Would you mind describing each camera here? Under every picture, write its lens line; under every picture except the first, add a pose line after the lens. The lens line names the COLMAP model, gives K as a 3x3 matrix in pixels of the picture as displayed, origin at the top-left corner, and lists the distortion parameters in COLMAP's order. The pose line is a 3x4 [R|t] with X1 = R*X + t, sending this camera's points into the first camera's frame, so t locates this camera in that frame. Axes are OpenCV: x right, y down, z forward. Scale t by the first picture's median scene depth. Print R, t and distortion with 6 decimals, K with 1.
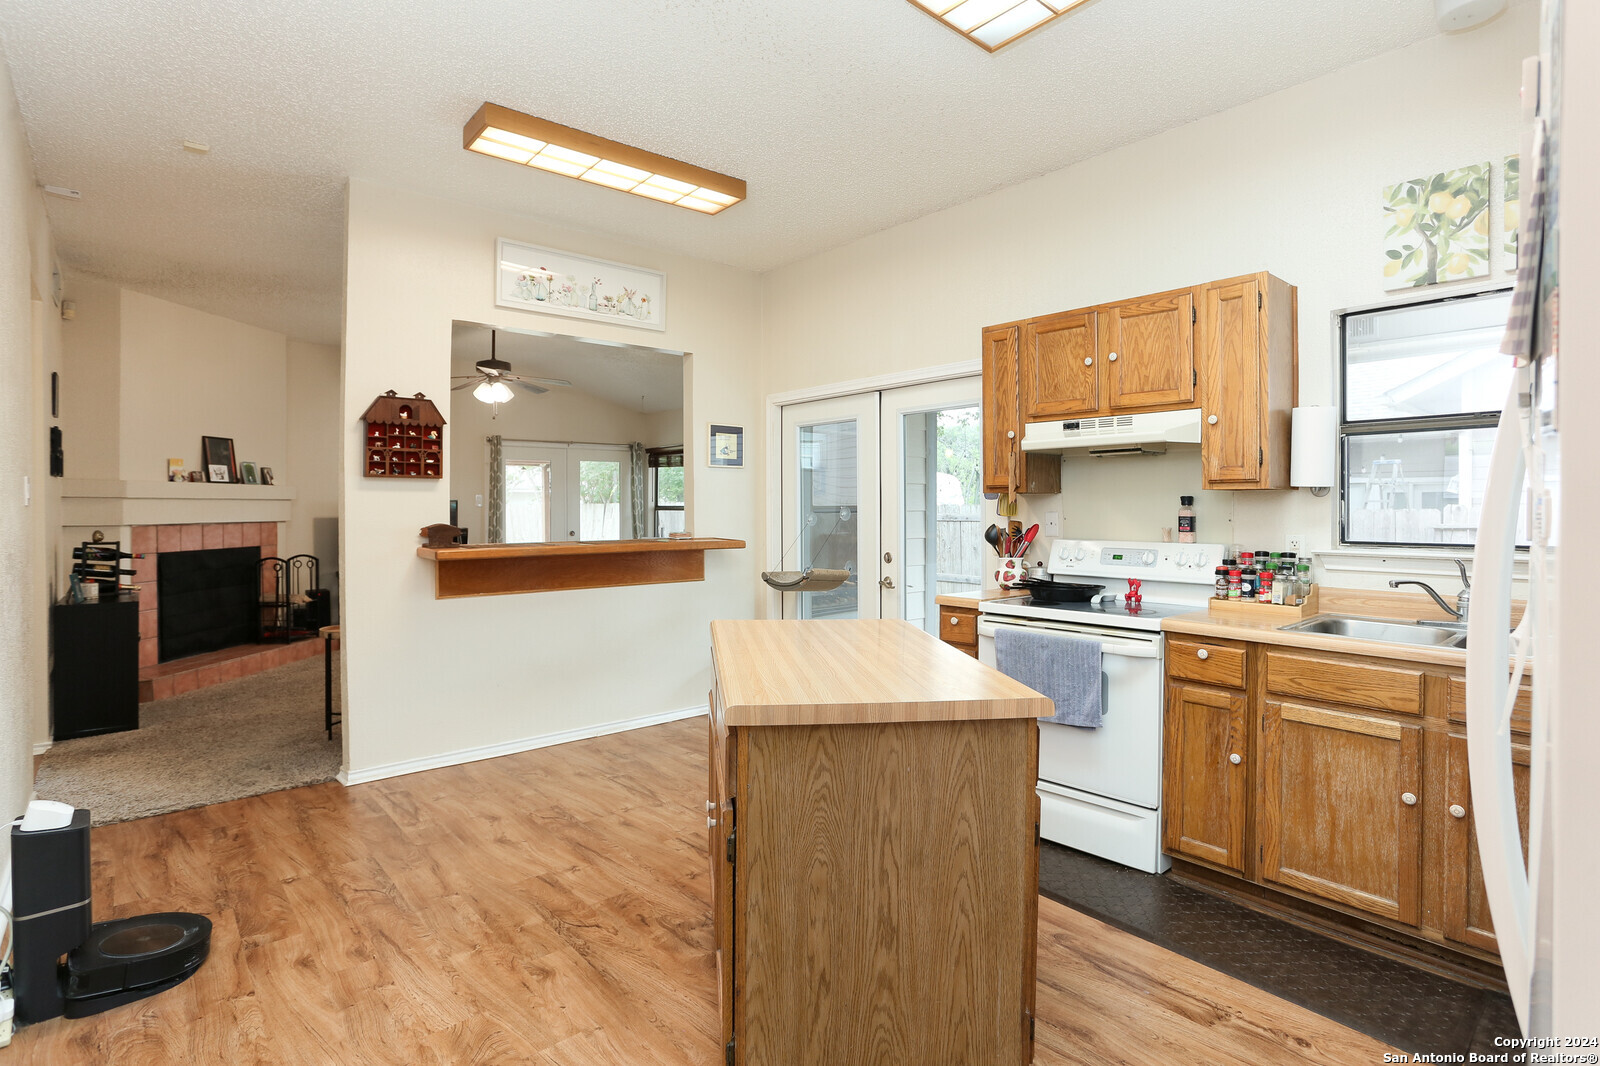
lens RADIAL K [[810.8, 0, 804.9], [0, 810.8, 508.1], [0, 0, 1]] dist [-0.035119, 0.000882]
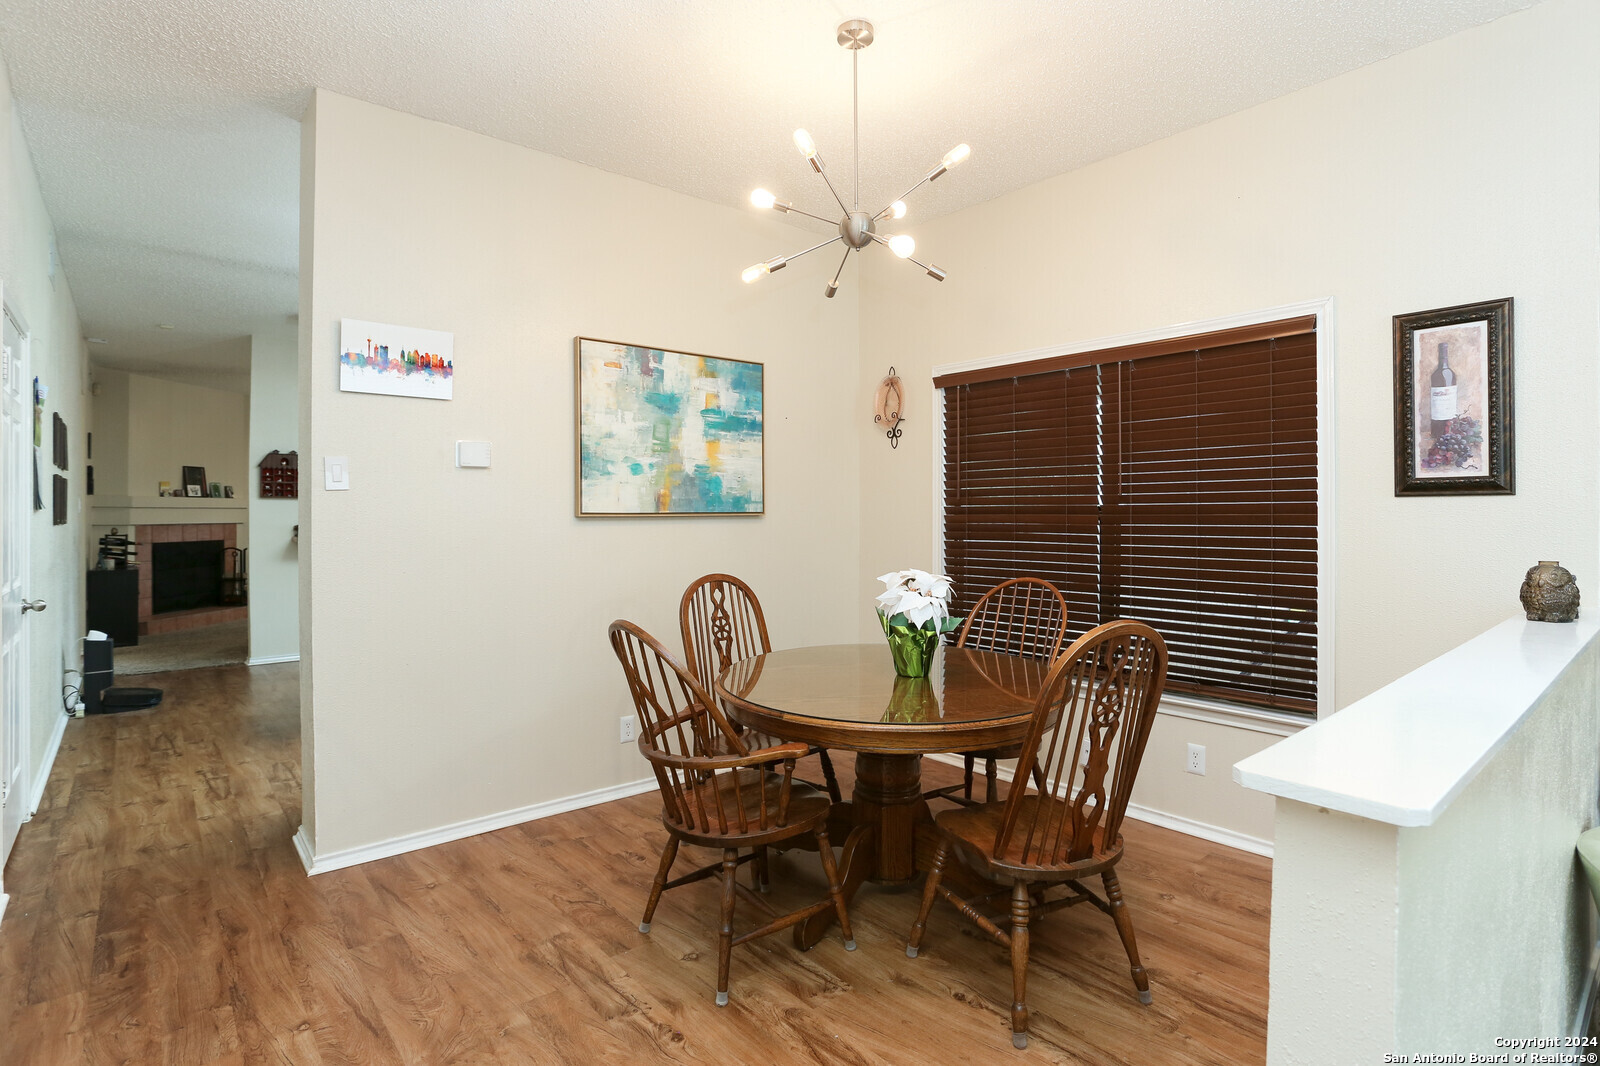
lens RADIAL K [[810.8, 0, 804.9], [0, 810.8, 508.1], [0, 0, 1]] dist [-0.035119, 0.000882]
pose [[0.999967, 0.002761, -0.007671, 0.442865], [-0.002821, 0.999965, -0.007827, -0.002624], [0.007649, 0.007848, 0.999940, -0.506888]]
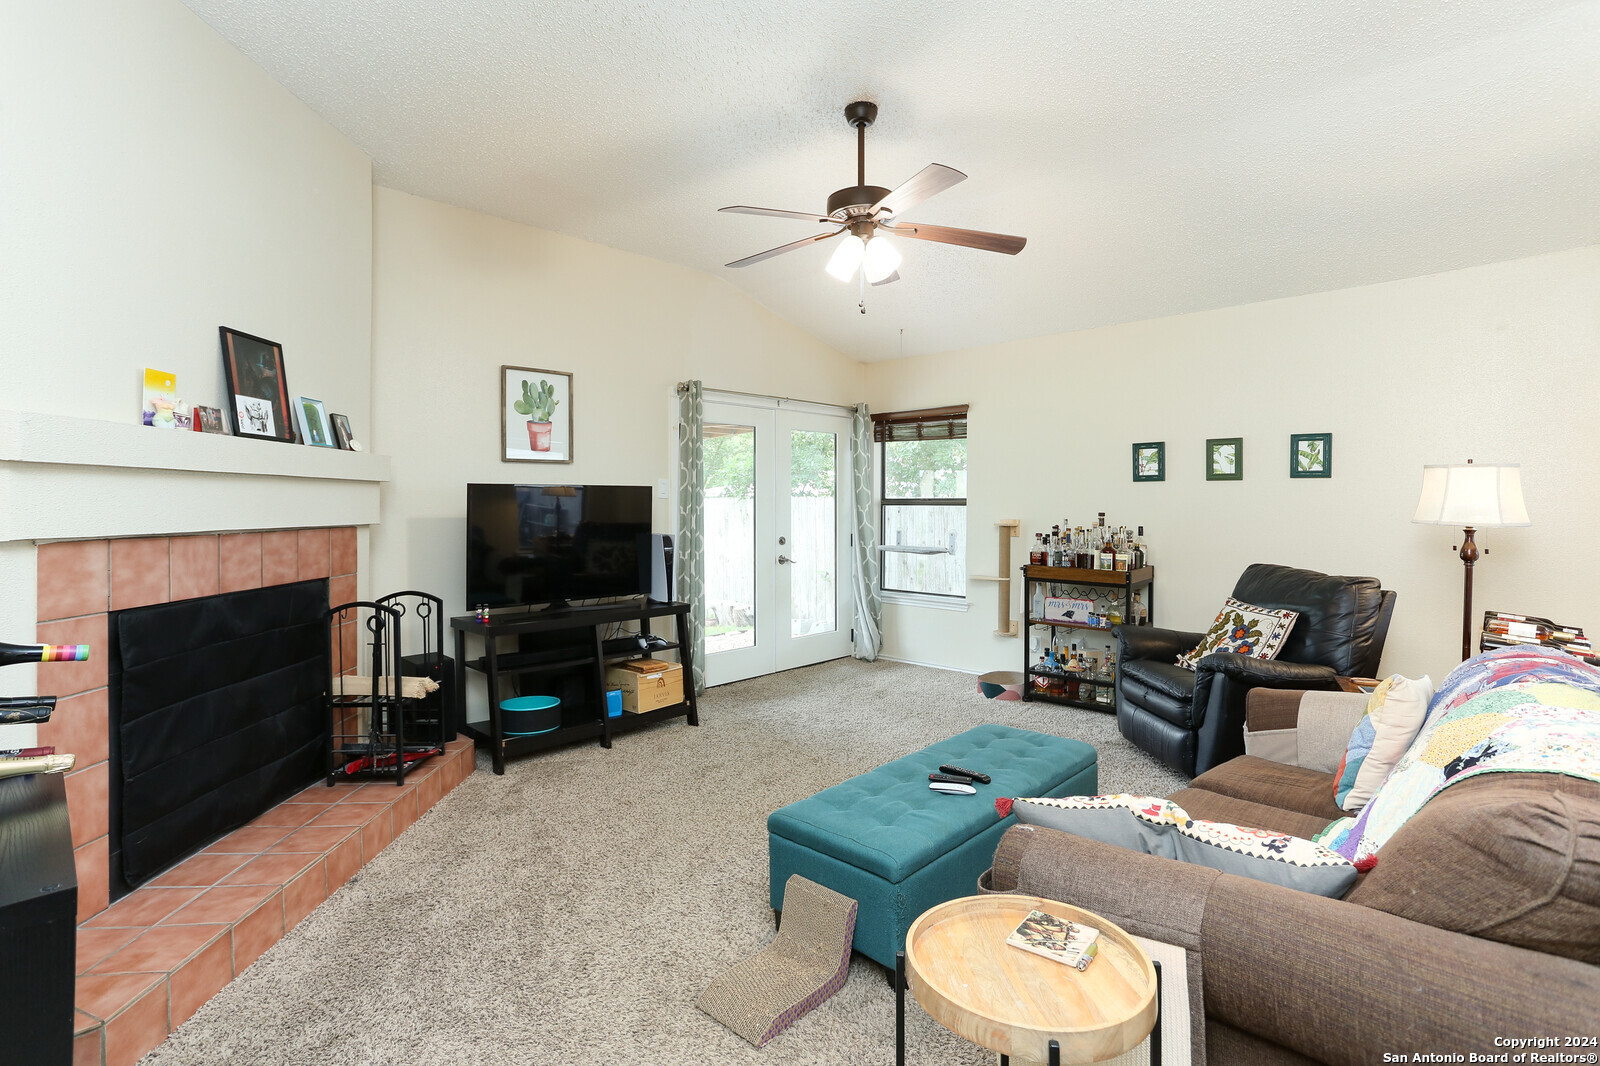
lens RADIAL K [[775.6, 0, 794.5], [0, 775.6, 506.6], [0, 0, 1]] dist [-0.055159, 0.029615]
pose [[0.996074, -0.004969, 0.088383, -0.499556], [0.005425, 0.999973, -0.004926, 0.009835], [-0.088356, 0.005386, 0.996074, 0.582356]]
